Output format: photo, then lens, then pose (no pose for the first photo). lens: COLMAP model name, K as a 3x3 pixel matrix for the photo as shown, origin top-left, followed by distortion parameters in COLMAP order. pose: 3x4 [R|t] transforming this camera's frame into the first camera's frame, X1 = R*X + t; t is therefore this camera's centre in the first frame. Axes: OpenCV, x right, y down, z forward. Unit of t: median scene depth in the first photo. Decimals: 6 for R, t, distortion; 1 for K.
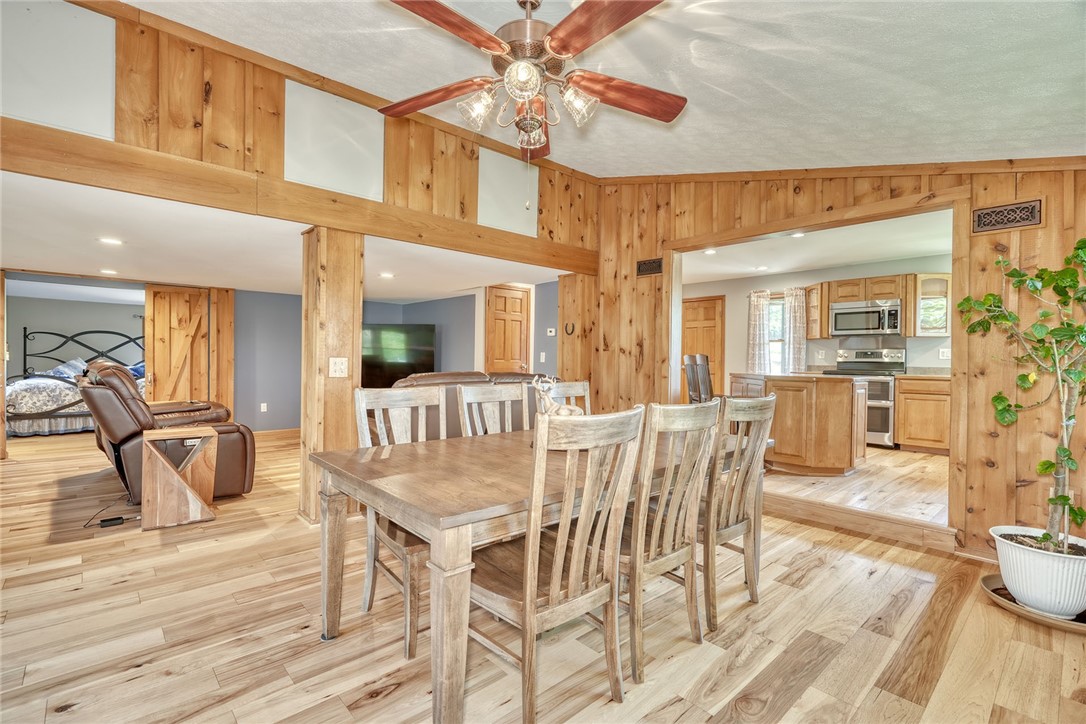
lens RADIAL K [[496.5, 0, 540.2], [0, 496.5, 359.6], [0, 0, 1]] dist [0.001231, 0.000221]
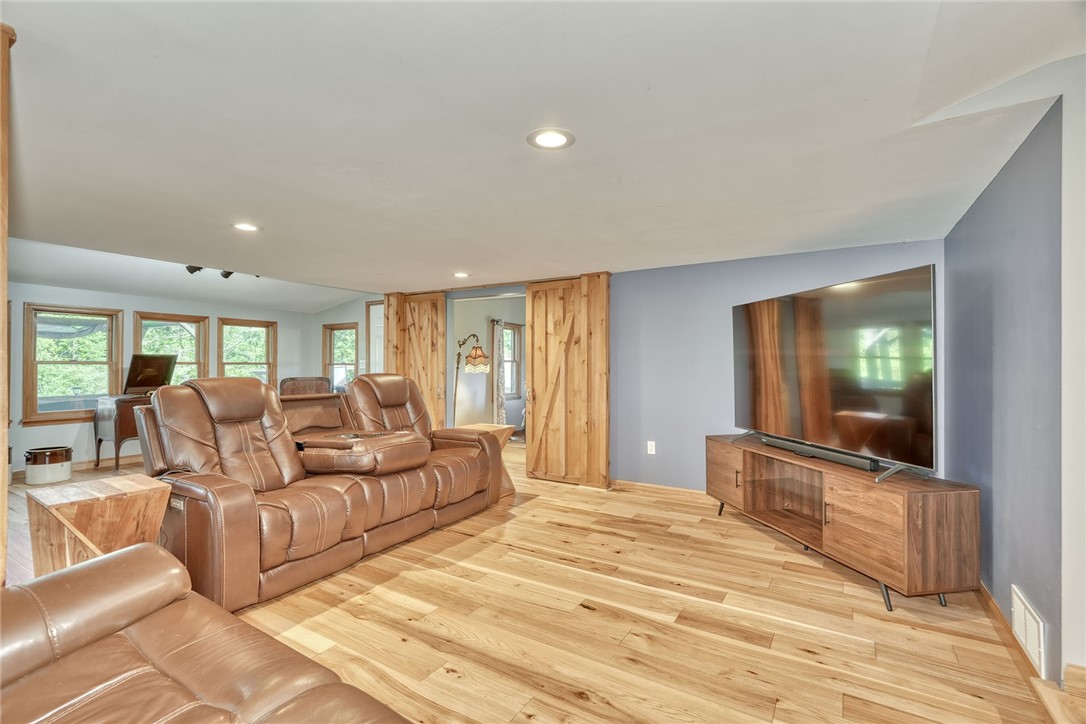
lens RADIAL K [[496.5, 0, 540.2], [0, 496.5, 359.6], [0, 0, 1]] dist [0.001231, 0.000221]
pose [[0.277480, -0.022648, -0.960464, 0.026971], [-0.000883, 0.999716, -0.023829, -0.002156], [0.960731, 0.007460, 0.277381, 0.737609]]
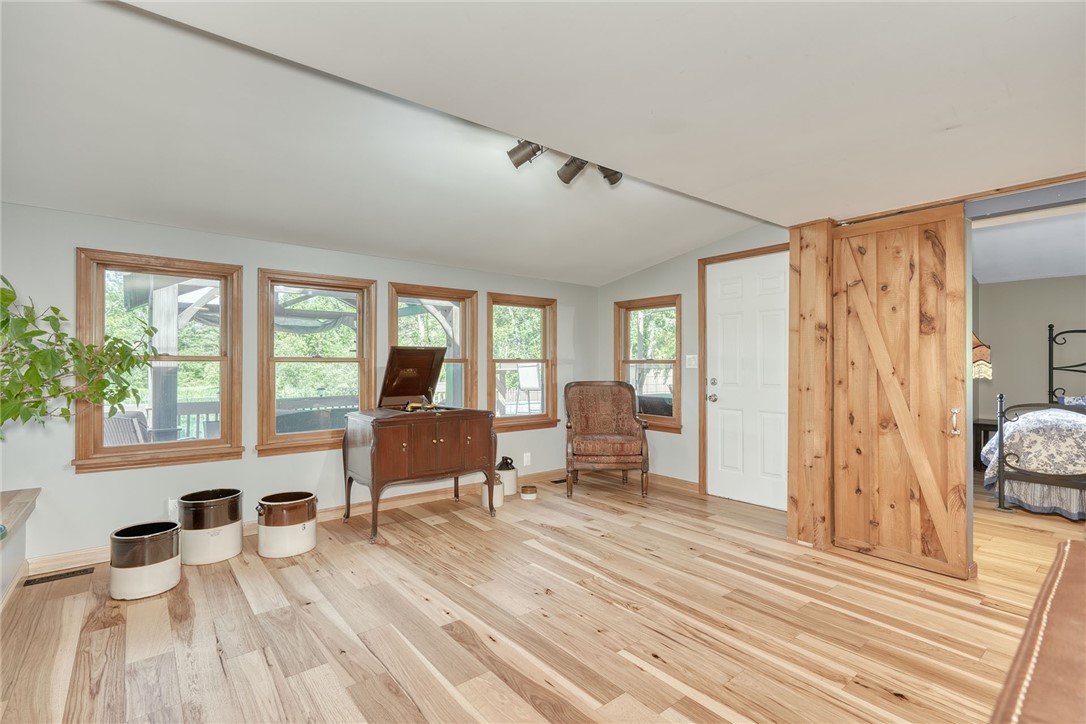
lens RADIAL K [[509.9, 0, 541.9], [0, 509.9, 360.3], [0, 0, 1]] dist [-0.002002, 0.000646]
pose [[-0.060826, -0.016246, -0.998016, -0.443510], [-0.004634, 0.999861, -0.015994, -0.007587], [0.998138, 0.003652, -0.060892, 0.498960]]
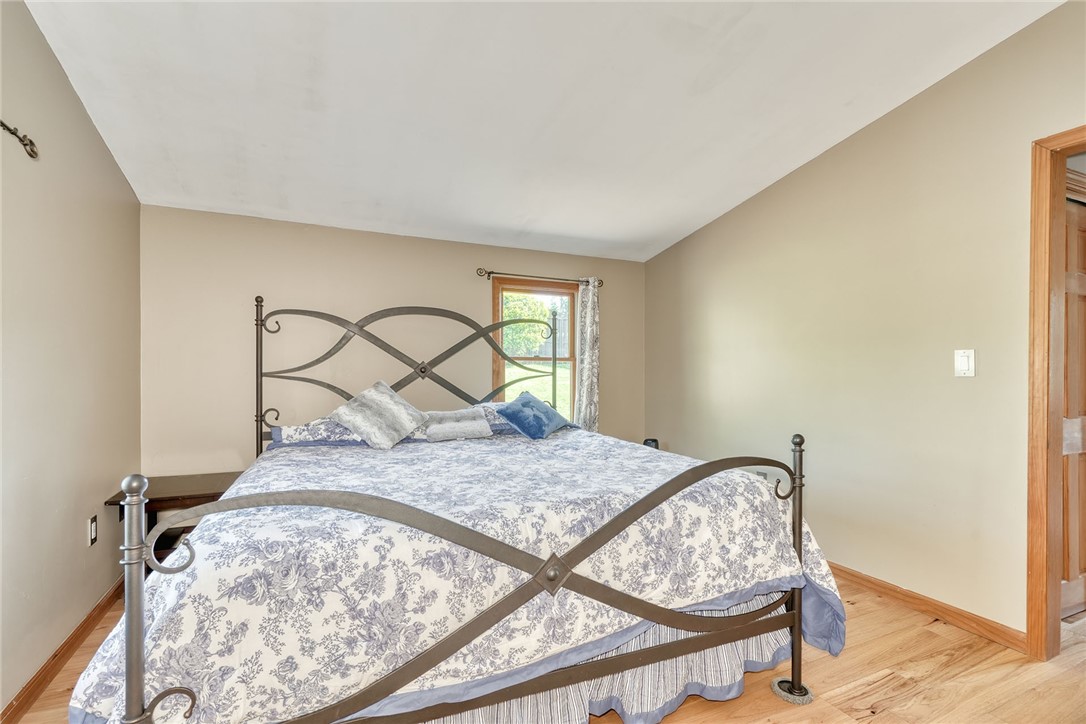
lens RADIAL K [[512.3, 0, 546.4], [0, 512.3, 372.6], [0, 0, 1]] dist [-0.000326, 0.000269]
pose [[0.952317, -0.007099, -0.305027, -0.930798], [0.007833, 0.999969, 0.001185, -0.011936], [0.305009, -0.003518, 0.952343, 0.911560]]
